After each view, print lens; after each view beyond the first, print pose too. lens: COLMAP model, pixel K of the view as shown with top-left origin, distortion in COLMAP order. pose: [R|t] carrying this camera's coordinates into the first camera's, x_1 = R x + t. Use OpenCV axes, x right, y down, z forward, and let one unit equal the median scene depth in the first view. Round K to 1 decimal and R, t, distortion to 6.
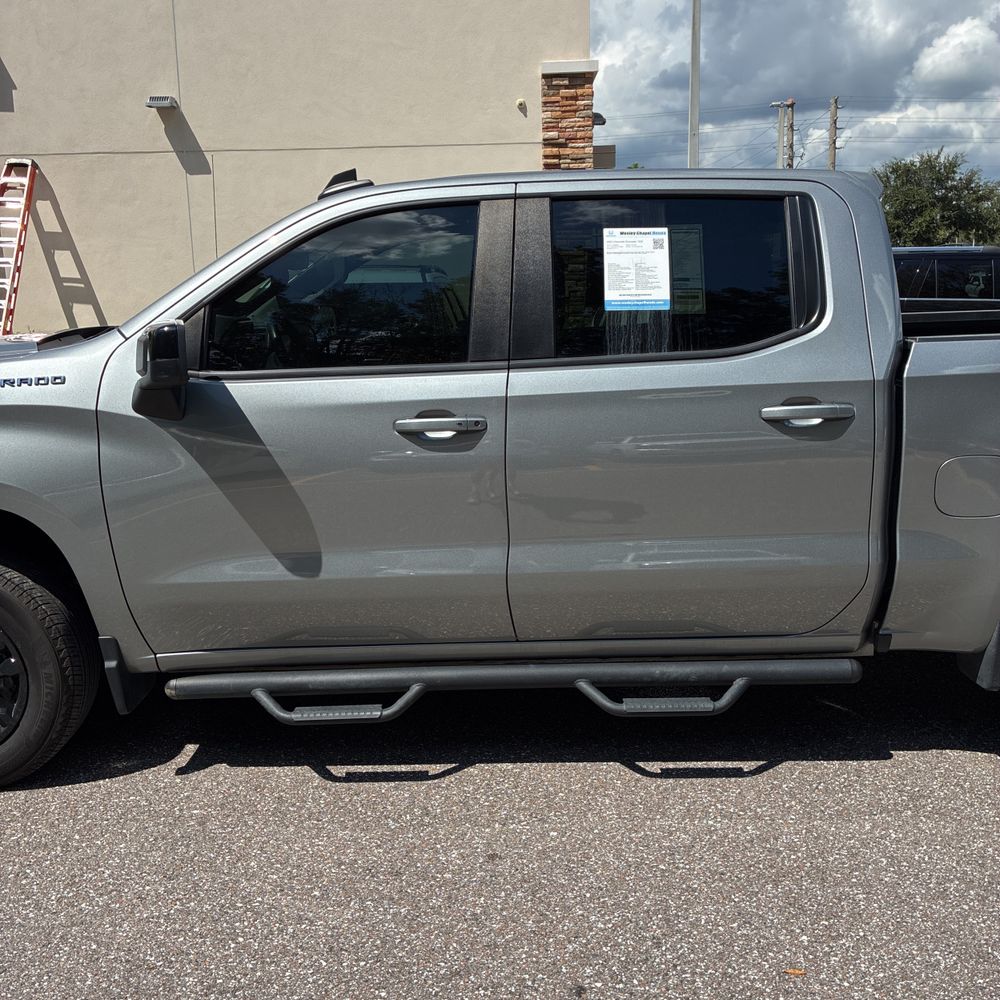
lens RADIAL K [[1017.3, 0, 496.5], [0, 1017.3, 497.4], [0, 0, 1]] dist [0.011925, 0.009766]
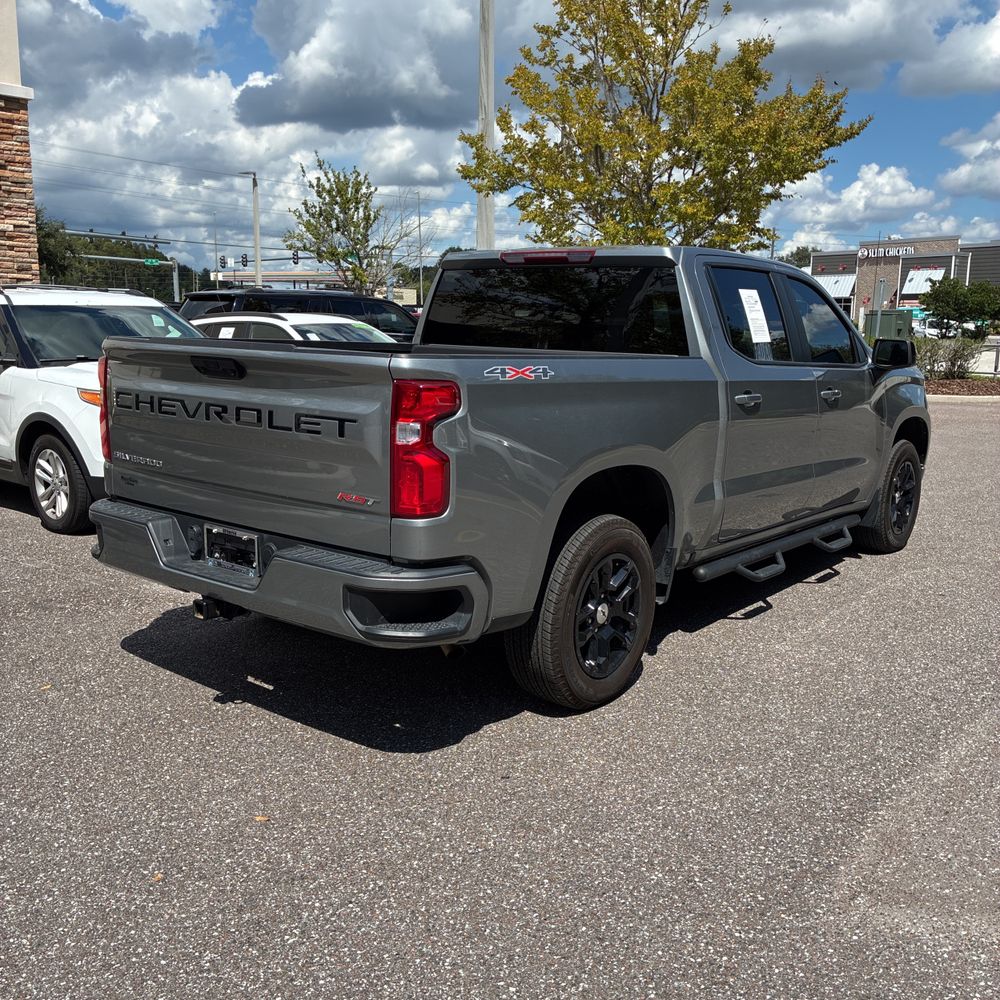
lens RADIAL K [[1011.5, 0, 490.5], [0, 1011.5, 502.2], [0, 0, 1]] dist [0.021491, -0.005546]
pose [[0.612307, -0.116623, 0.781971, -0.460081], [0.135015, 0.989956, 0.041921, -0.002323], [-0.779007, 0.079909, 0.621903, 0.047284]]
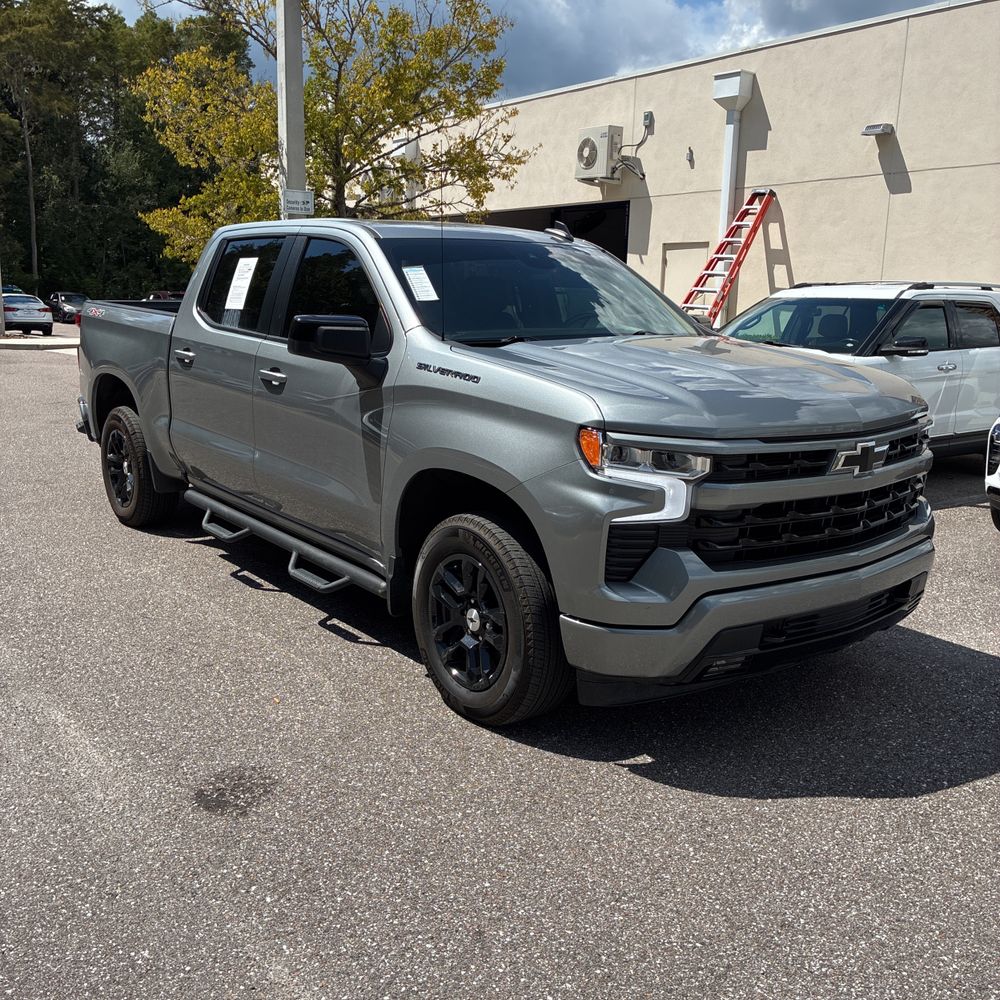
lens RADIAL K [[1017.3, 0, 496.5], [0, 1017.3, 497.4], [0, 0, 1]] dist [0.011925, 0.009766]
pose [[0.627110, 0.181331, -0.757530, 0.311537], [-0.190219, 0.978732, 0.076810, -0.010742], [0.755347, 0.095928, 0.648266, 0.027664]]
